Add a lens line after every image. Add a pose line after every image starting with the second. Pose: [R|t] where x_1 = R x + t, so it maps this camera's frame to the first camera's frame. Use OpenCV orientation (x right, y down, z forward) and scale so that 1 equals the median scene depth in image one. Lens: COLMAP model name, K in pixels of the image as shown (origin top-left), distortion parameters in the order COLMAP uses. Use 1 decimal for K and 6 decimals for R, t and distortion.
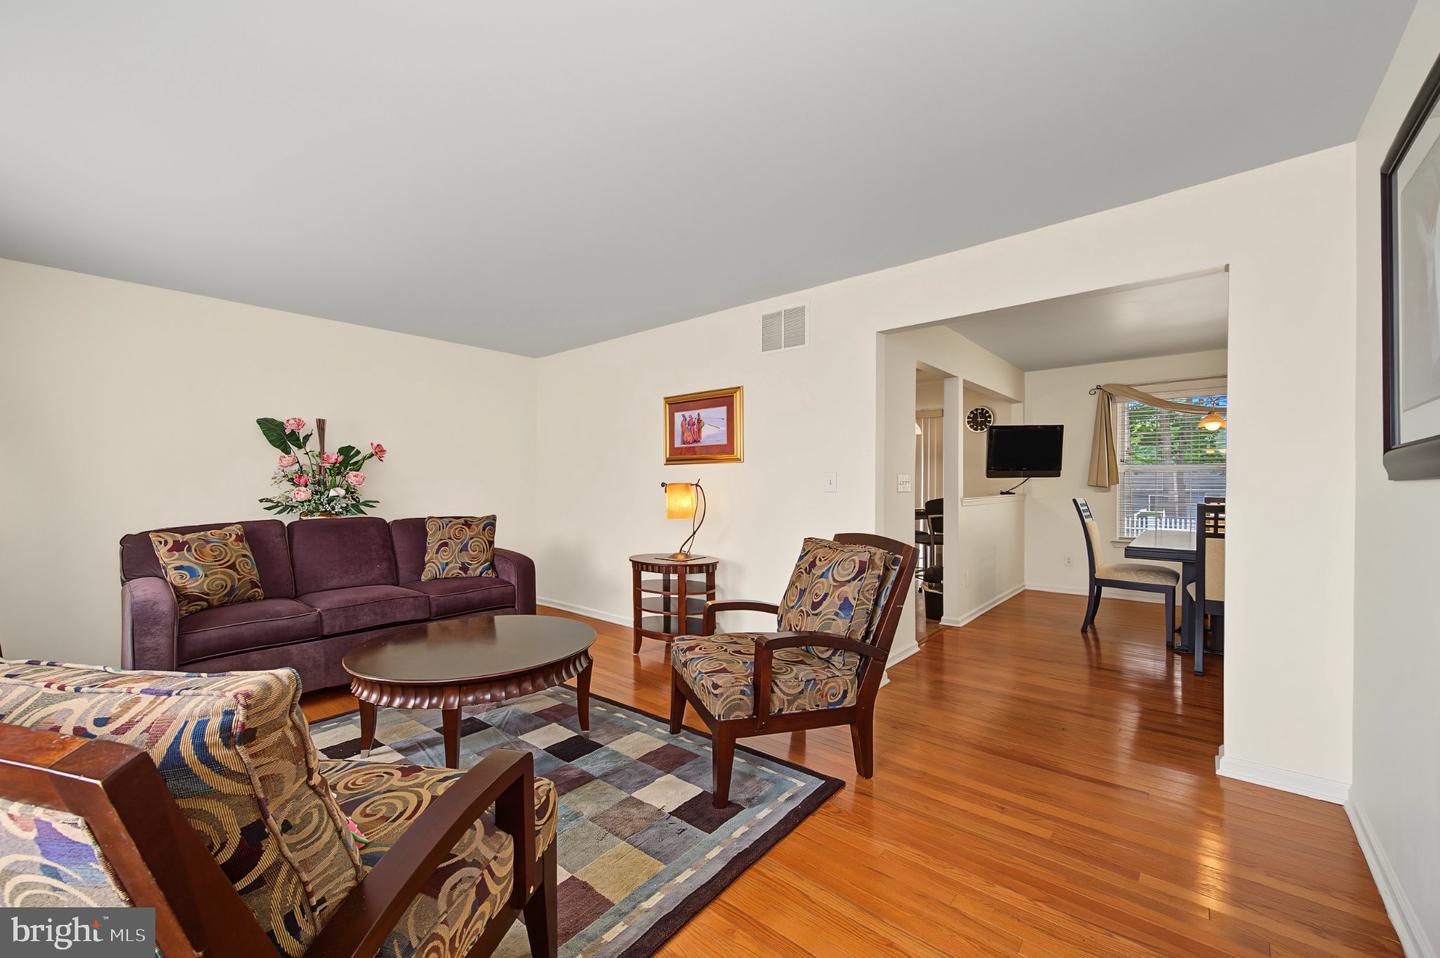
lens RADIAL K [[567.1, 0, 712.8], [0, 567.1, 471.4], [0, 0, 1]] dist [0.001292, -0.000112]
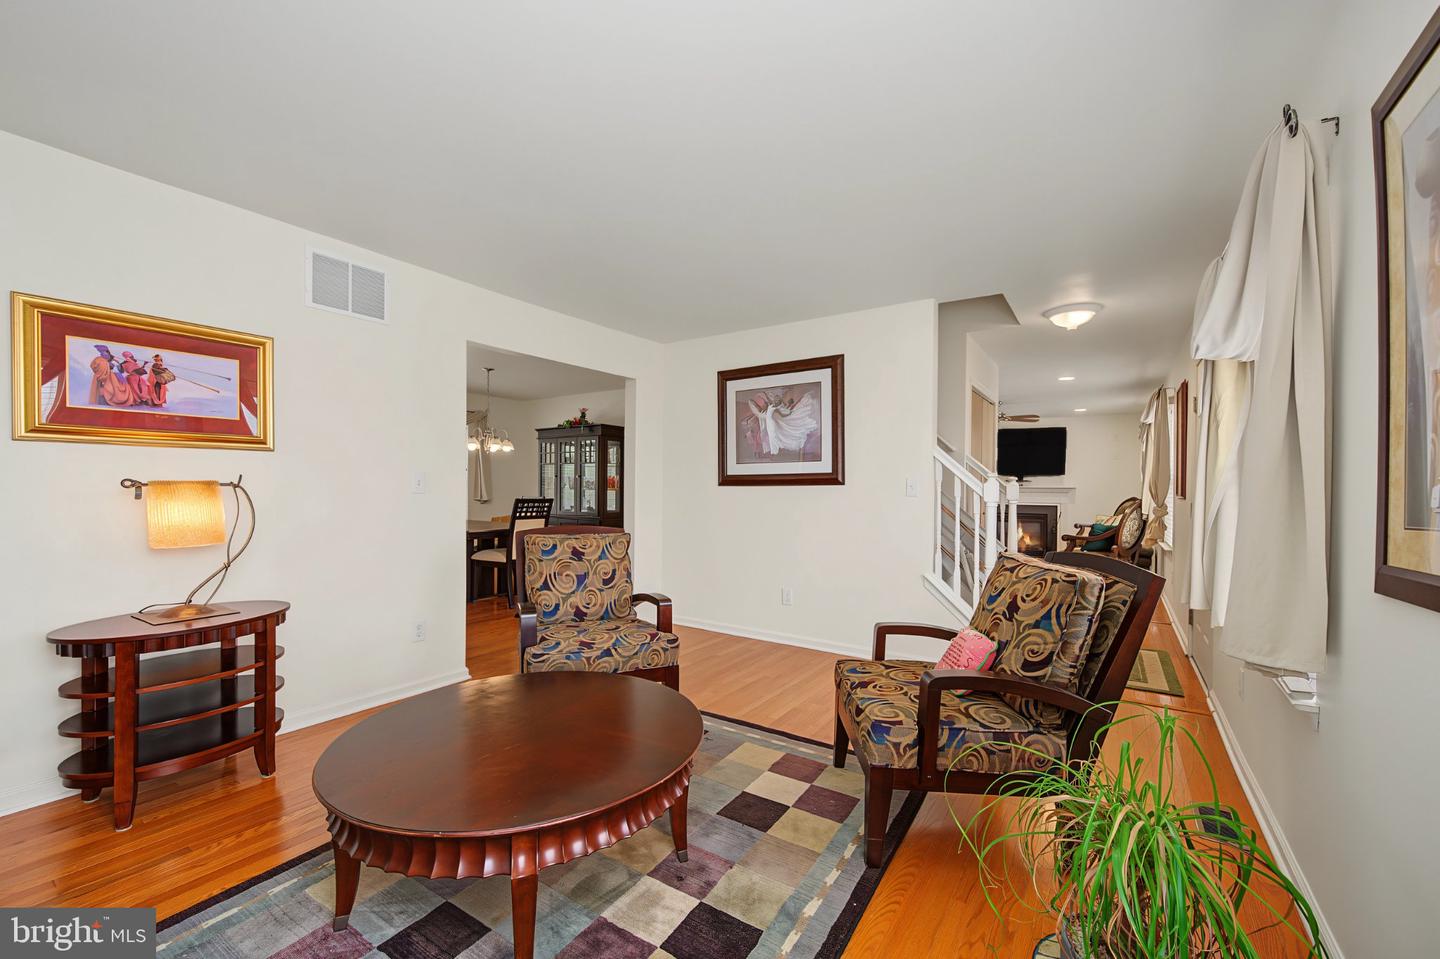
lens RADIAL K [[580.9, 0, 716.4], [0, 580.9, 484.4], [0, 0, 1]] dist [0.001285, -0.000462]
pose [[-0.125023, 0.009882, 0.992105, -0.697633], [-0.026561, 0.999559, -0.013303, 0.017515], [-0.991798, -0.028015, -0.124705, 0.562770]]
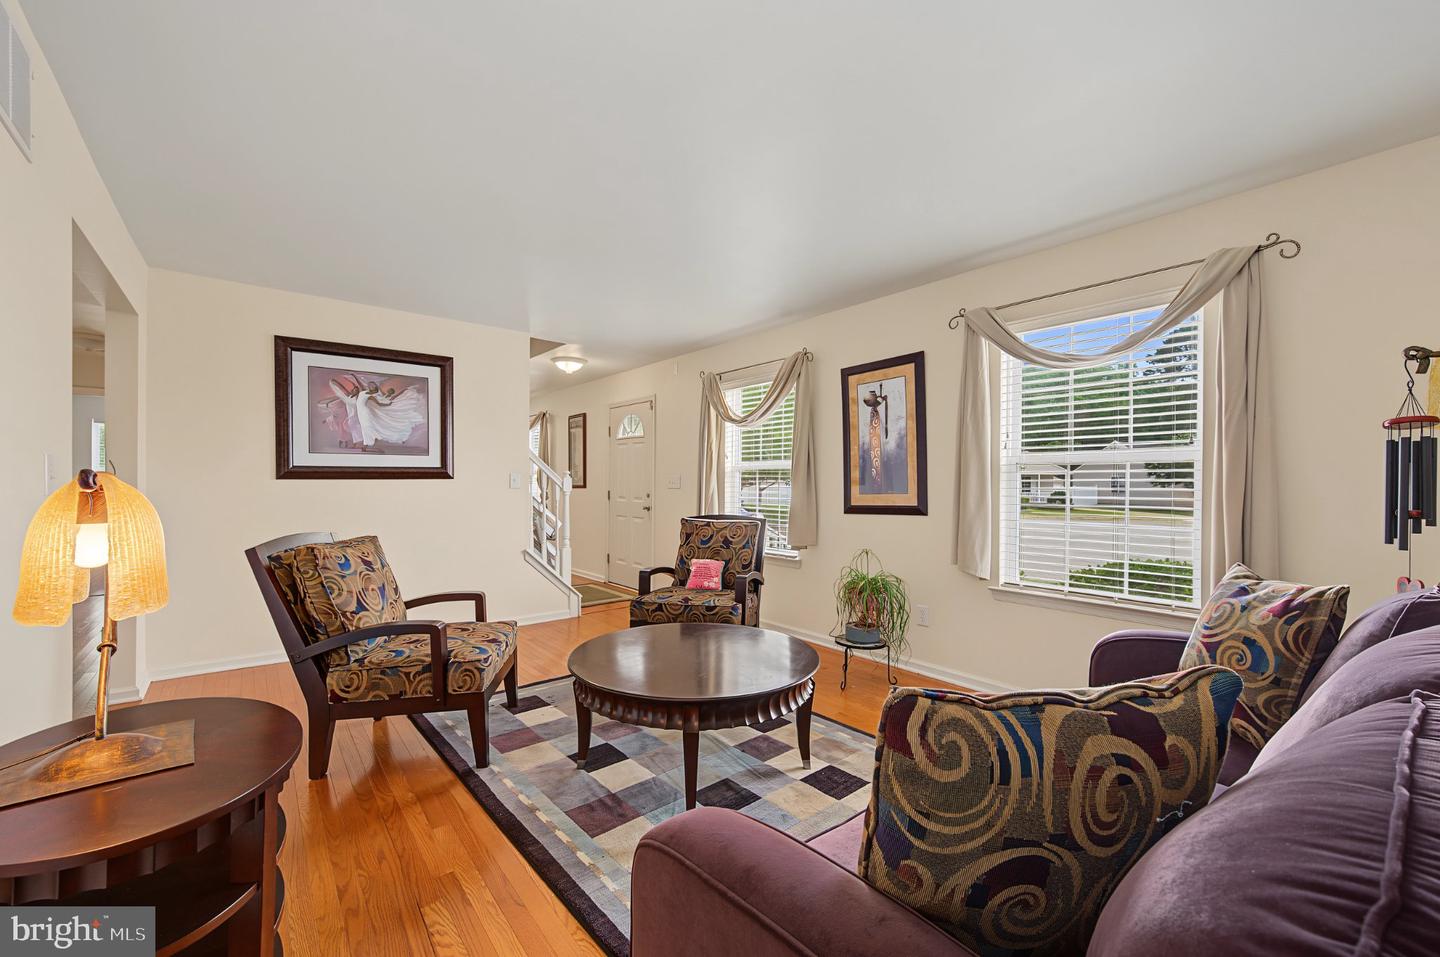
lens RADIAL K [[580.9, 0, 716.4], [0, 580.9, 483.4], [0, 0, 1]] dist [0.001285, -0.000462]
pose [[-0.986122, 0.000600, 0.166024, -0.381220], [-0.003130, 0.999749, -0.022204, 0.030299], [-0.165995, -0.022415, -0.985872, 1.227897]]
